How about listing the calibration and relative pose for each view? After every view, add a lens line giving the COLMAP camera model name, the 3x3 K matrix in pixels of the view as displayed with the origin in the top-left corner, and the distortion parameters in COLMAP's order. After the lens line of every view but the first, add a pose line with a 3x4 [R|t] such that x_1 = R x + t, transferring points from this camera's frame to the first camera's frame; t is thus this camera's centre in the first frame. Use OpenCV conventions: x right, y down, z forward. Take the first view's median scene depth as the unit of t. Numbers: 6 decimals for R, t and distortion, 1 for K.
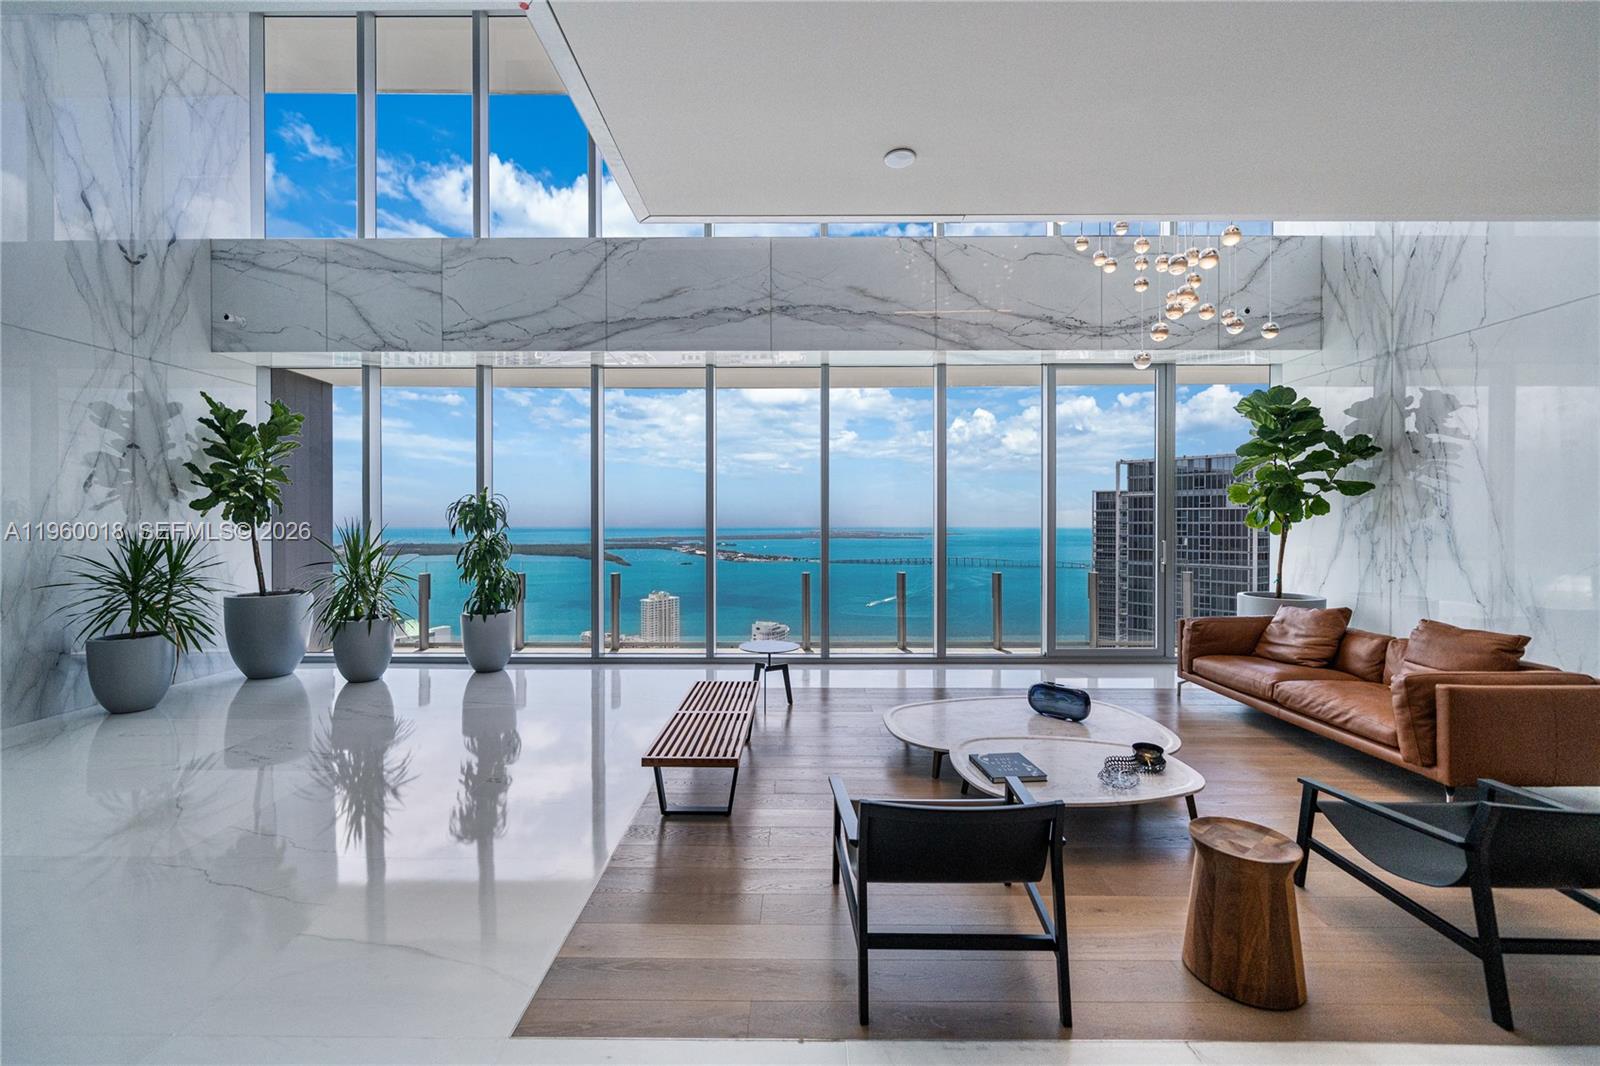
lens RADIAL K [[643.7, 0, 799.0], [0, 643.7, 532.1], [0, 0, 1]] dist [-0.000504, -0.000036]
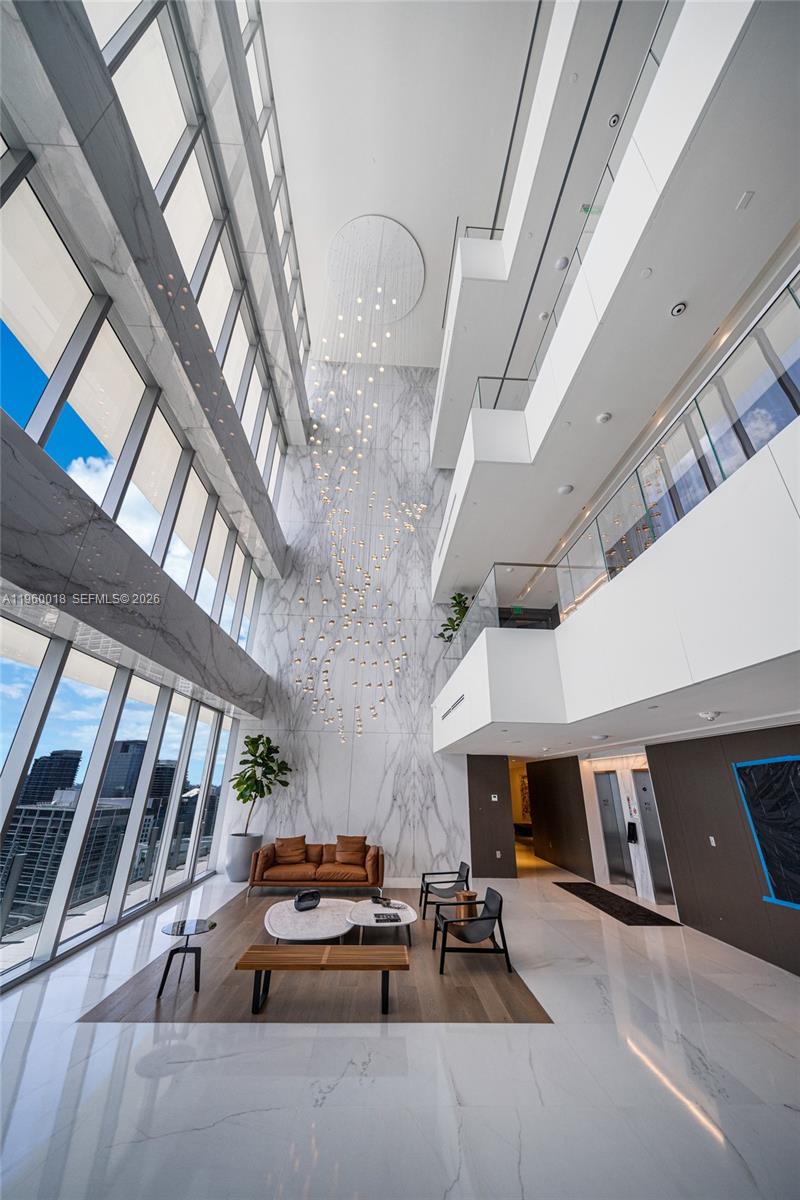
lens RADIAL K [[413.3, 0, 398.9], [0, 413.3, 599.7], [0, 0, 1]] dist [-0.000613, -0.000549]
pose [[-0.047751, 0.404361, 0.913352, -0.859993], [-0.004299, 0.914304, -0.405007, -0.062370], [-0.998850, -0.023266, -0.041921, 0.545151]]
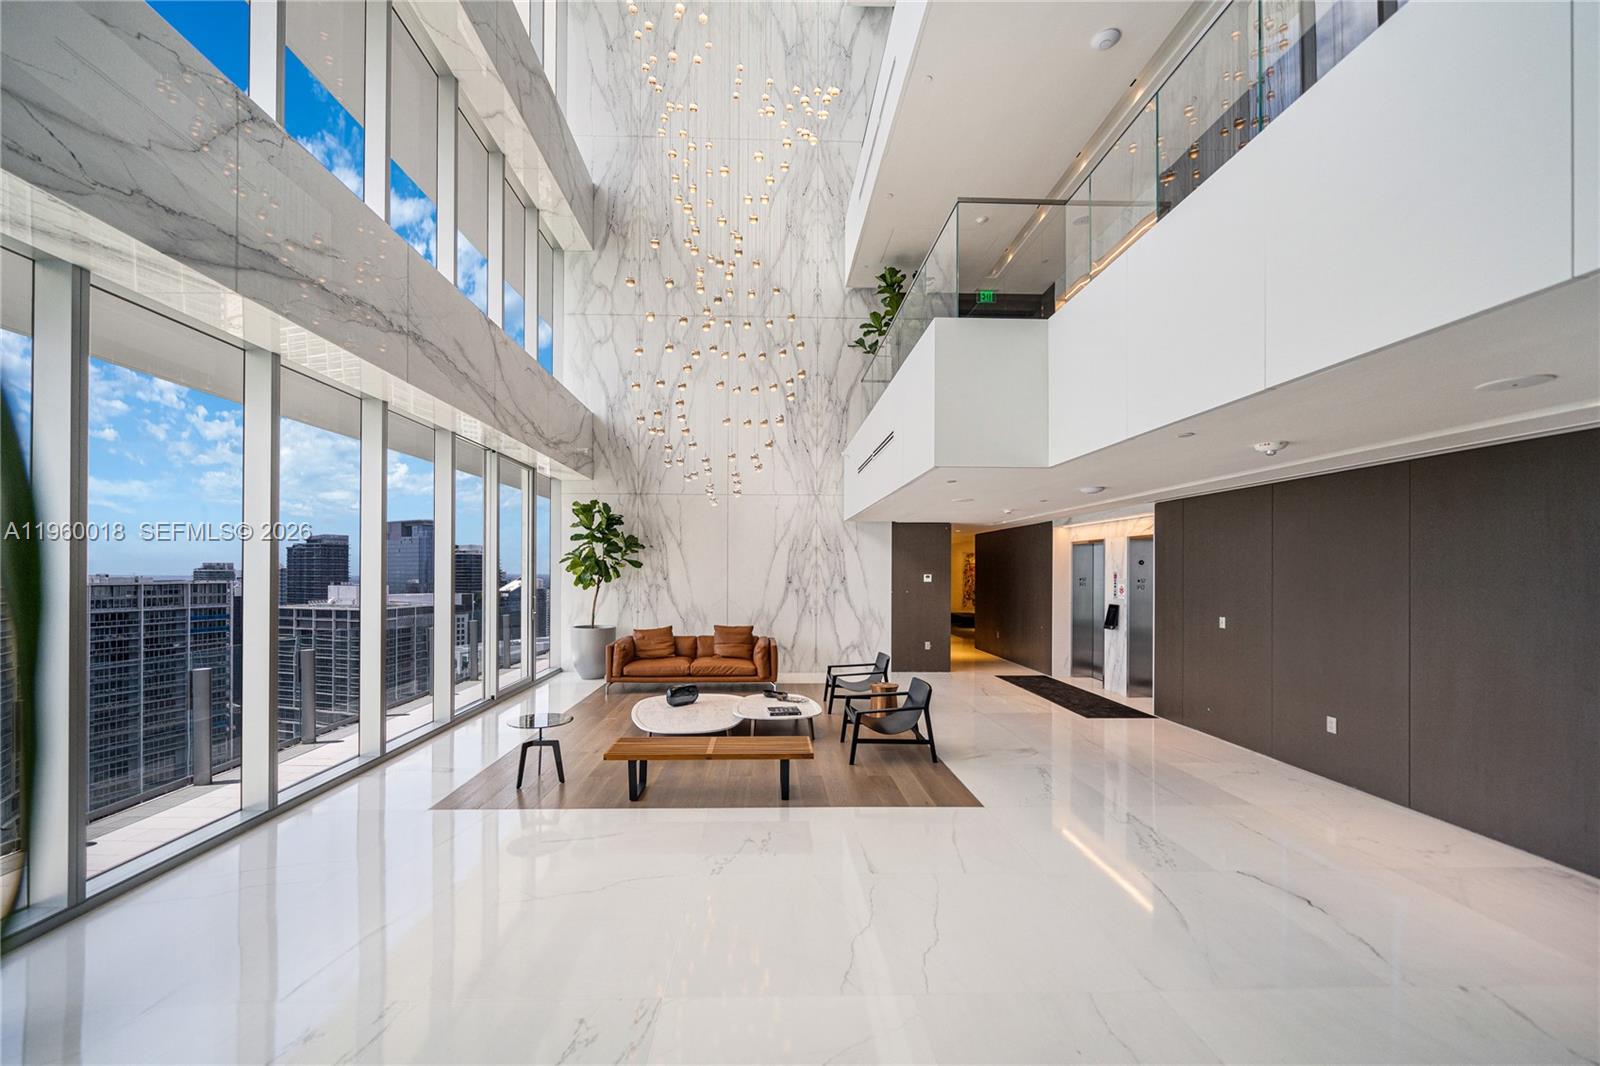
lens RADIAL K [[624.5, 0, 778.3], [0, 624.5, 561.7], [0, 0, 1]] dist [0.001650, -0.000644]
pose [[-0.025049, 0.015514, 0.999566, -0.844007], [0.011757, 0.999815, -0.015223, -0.036085], [-0.999617, 0.011371, -0.025227, 0.551387]]
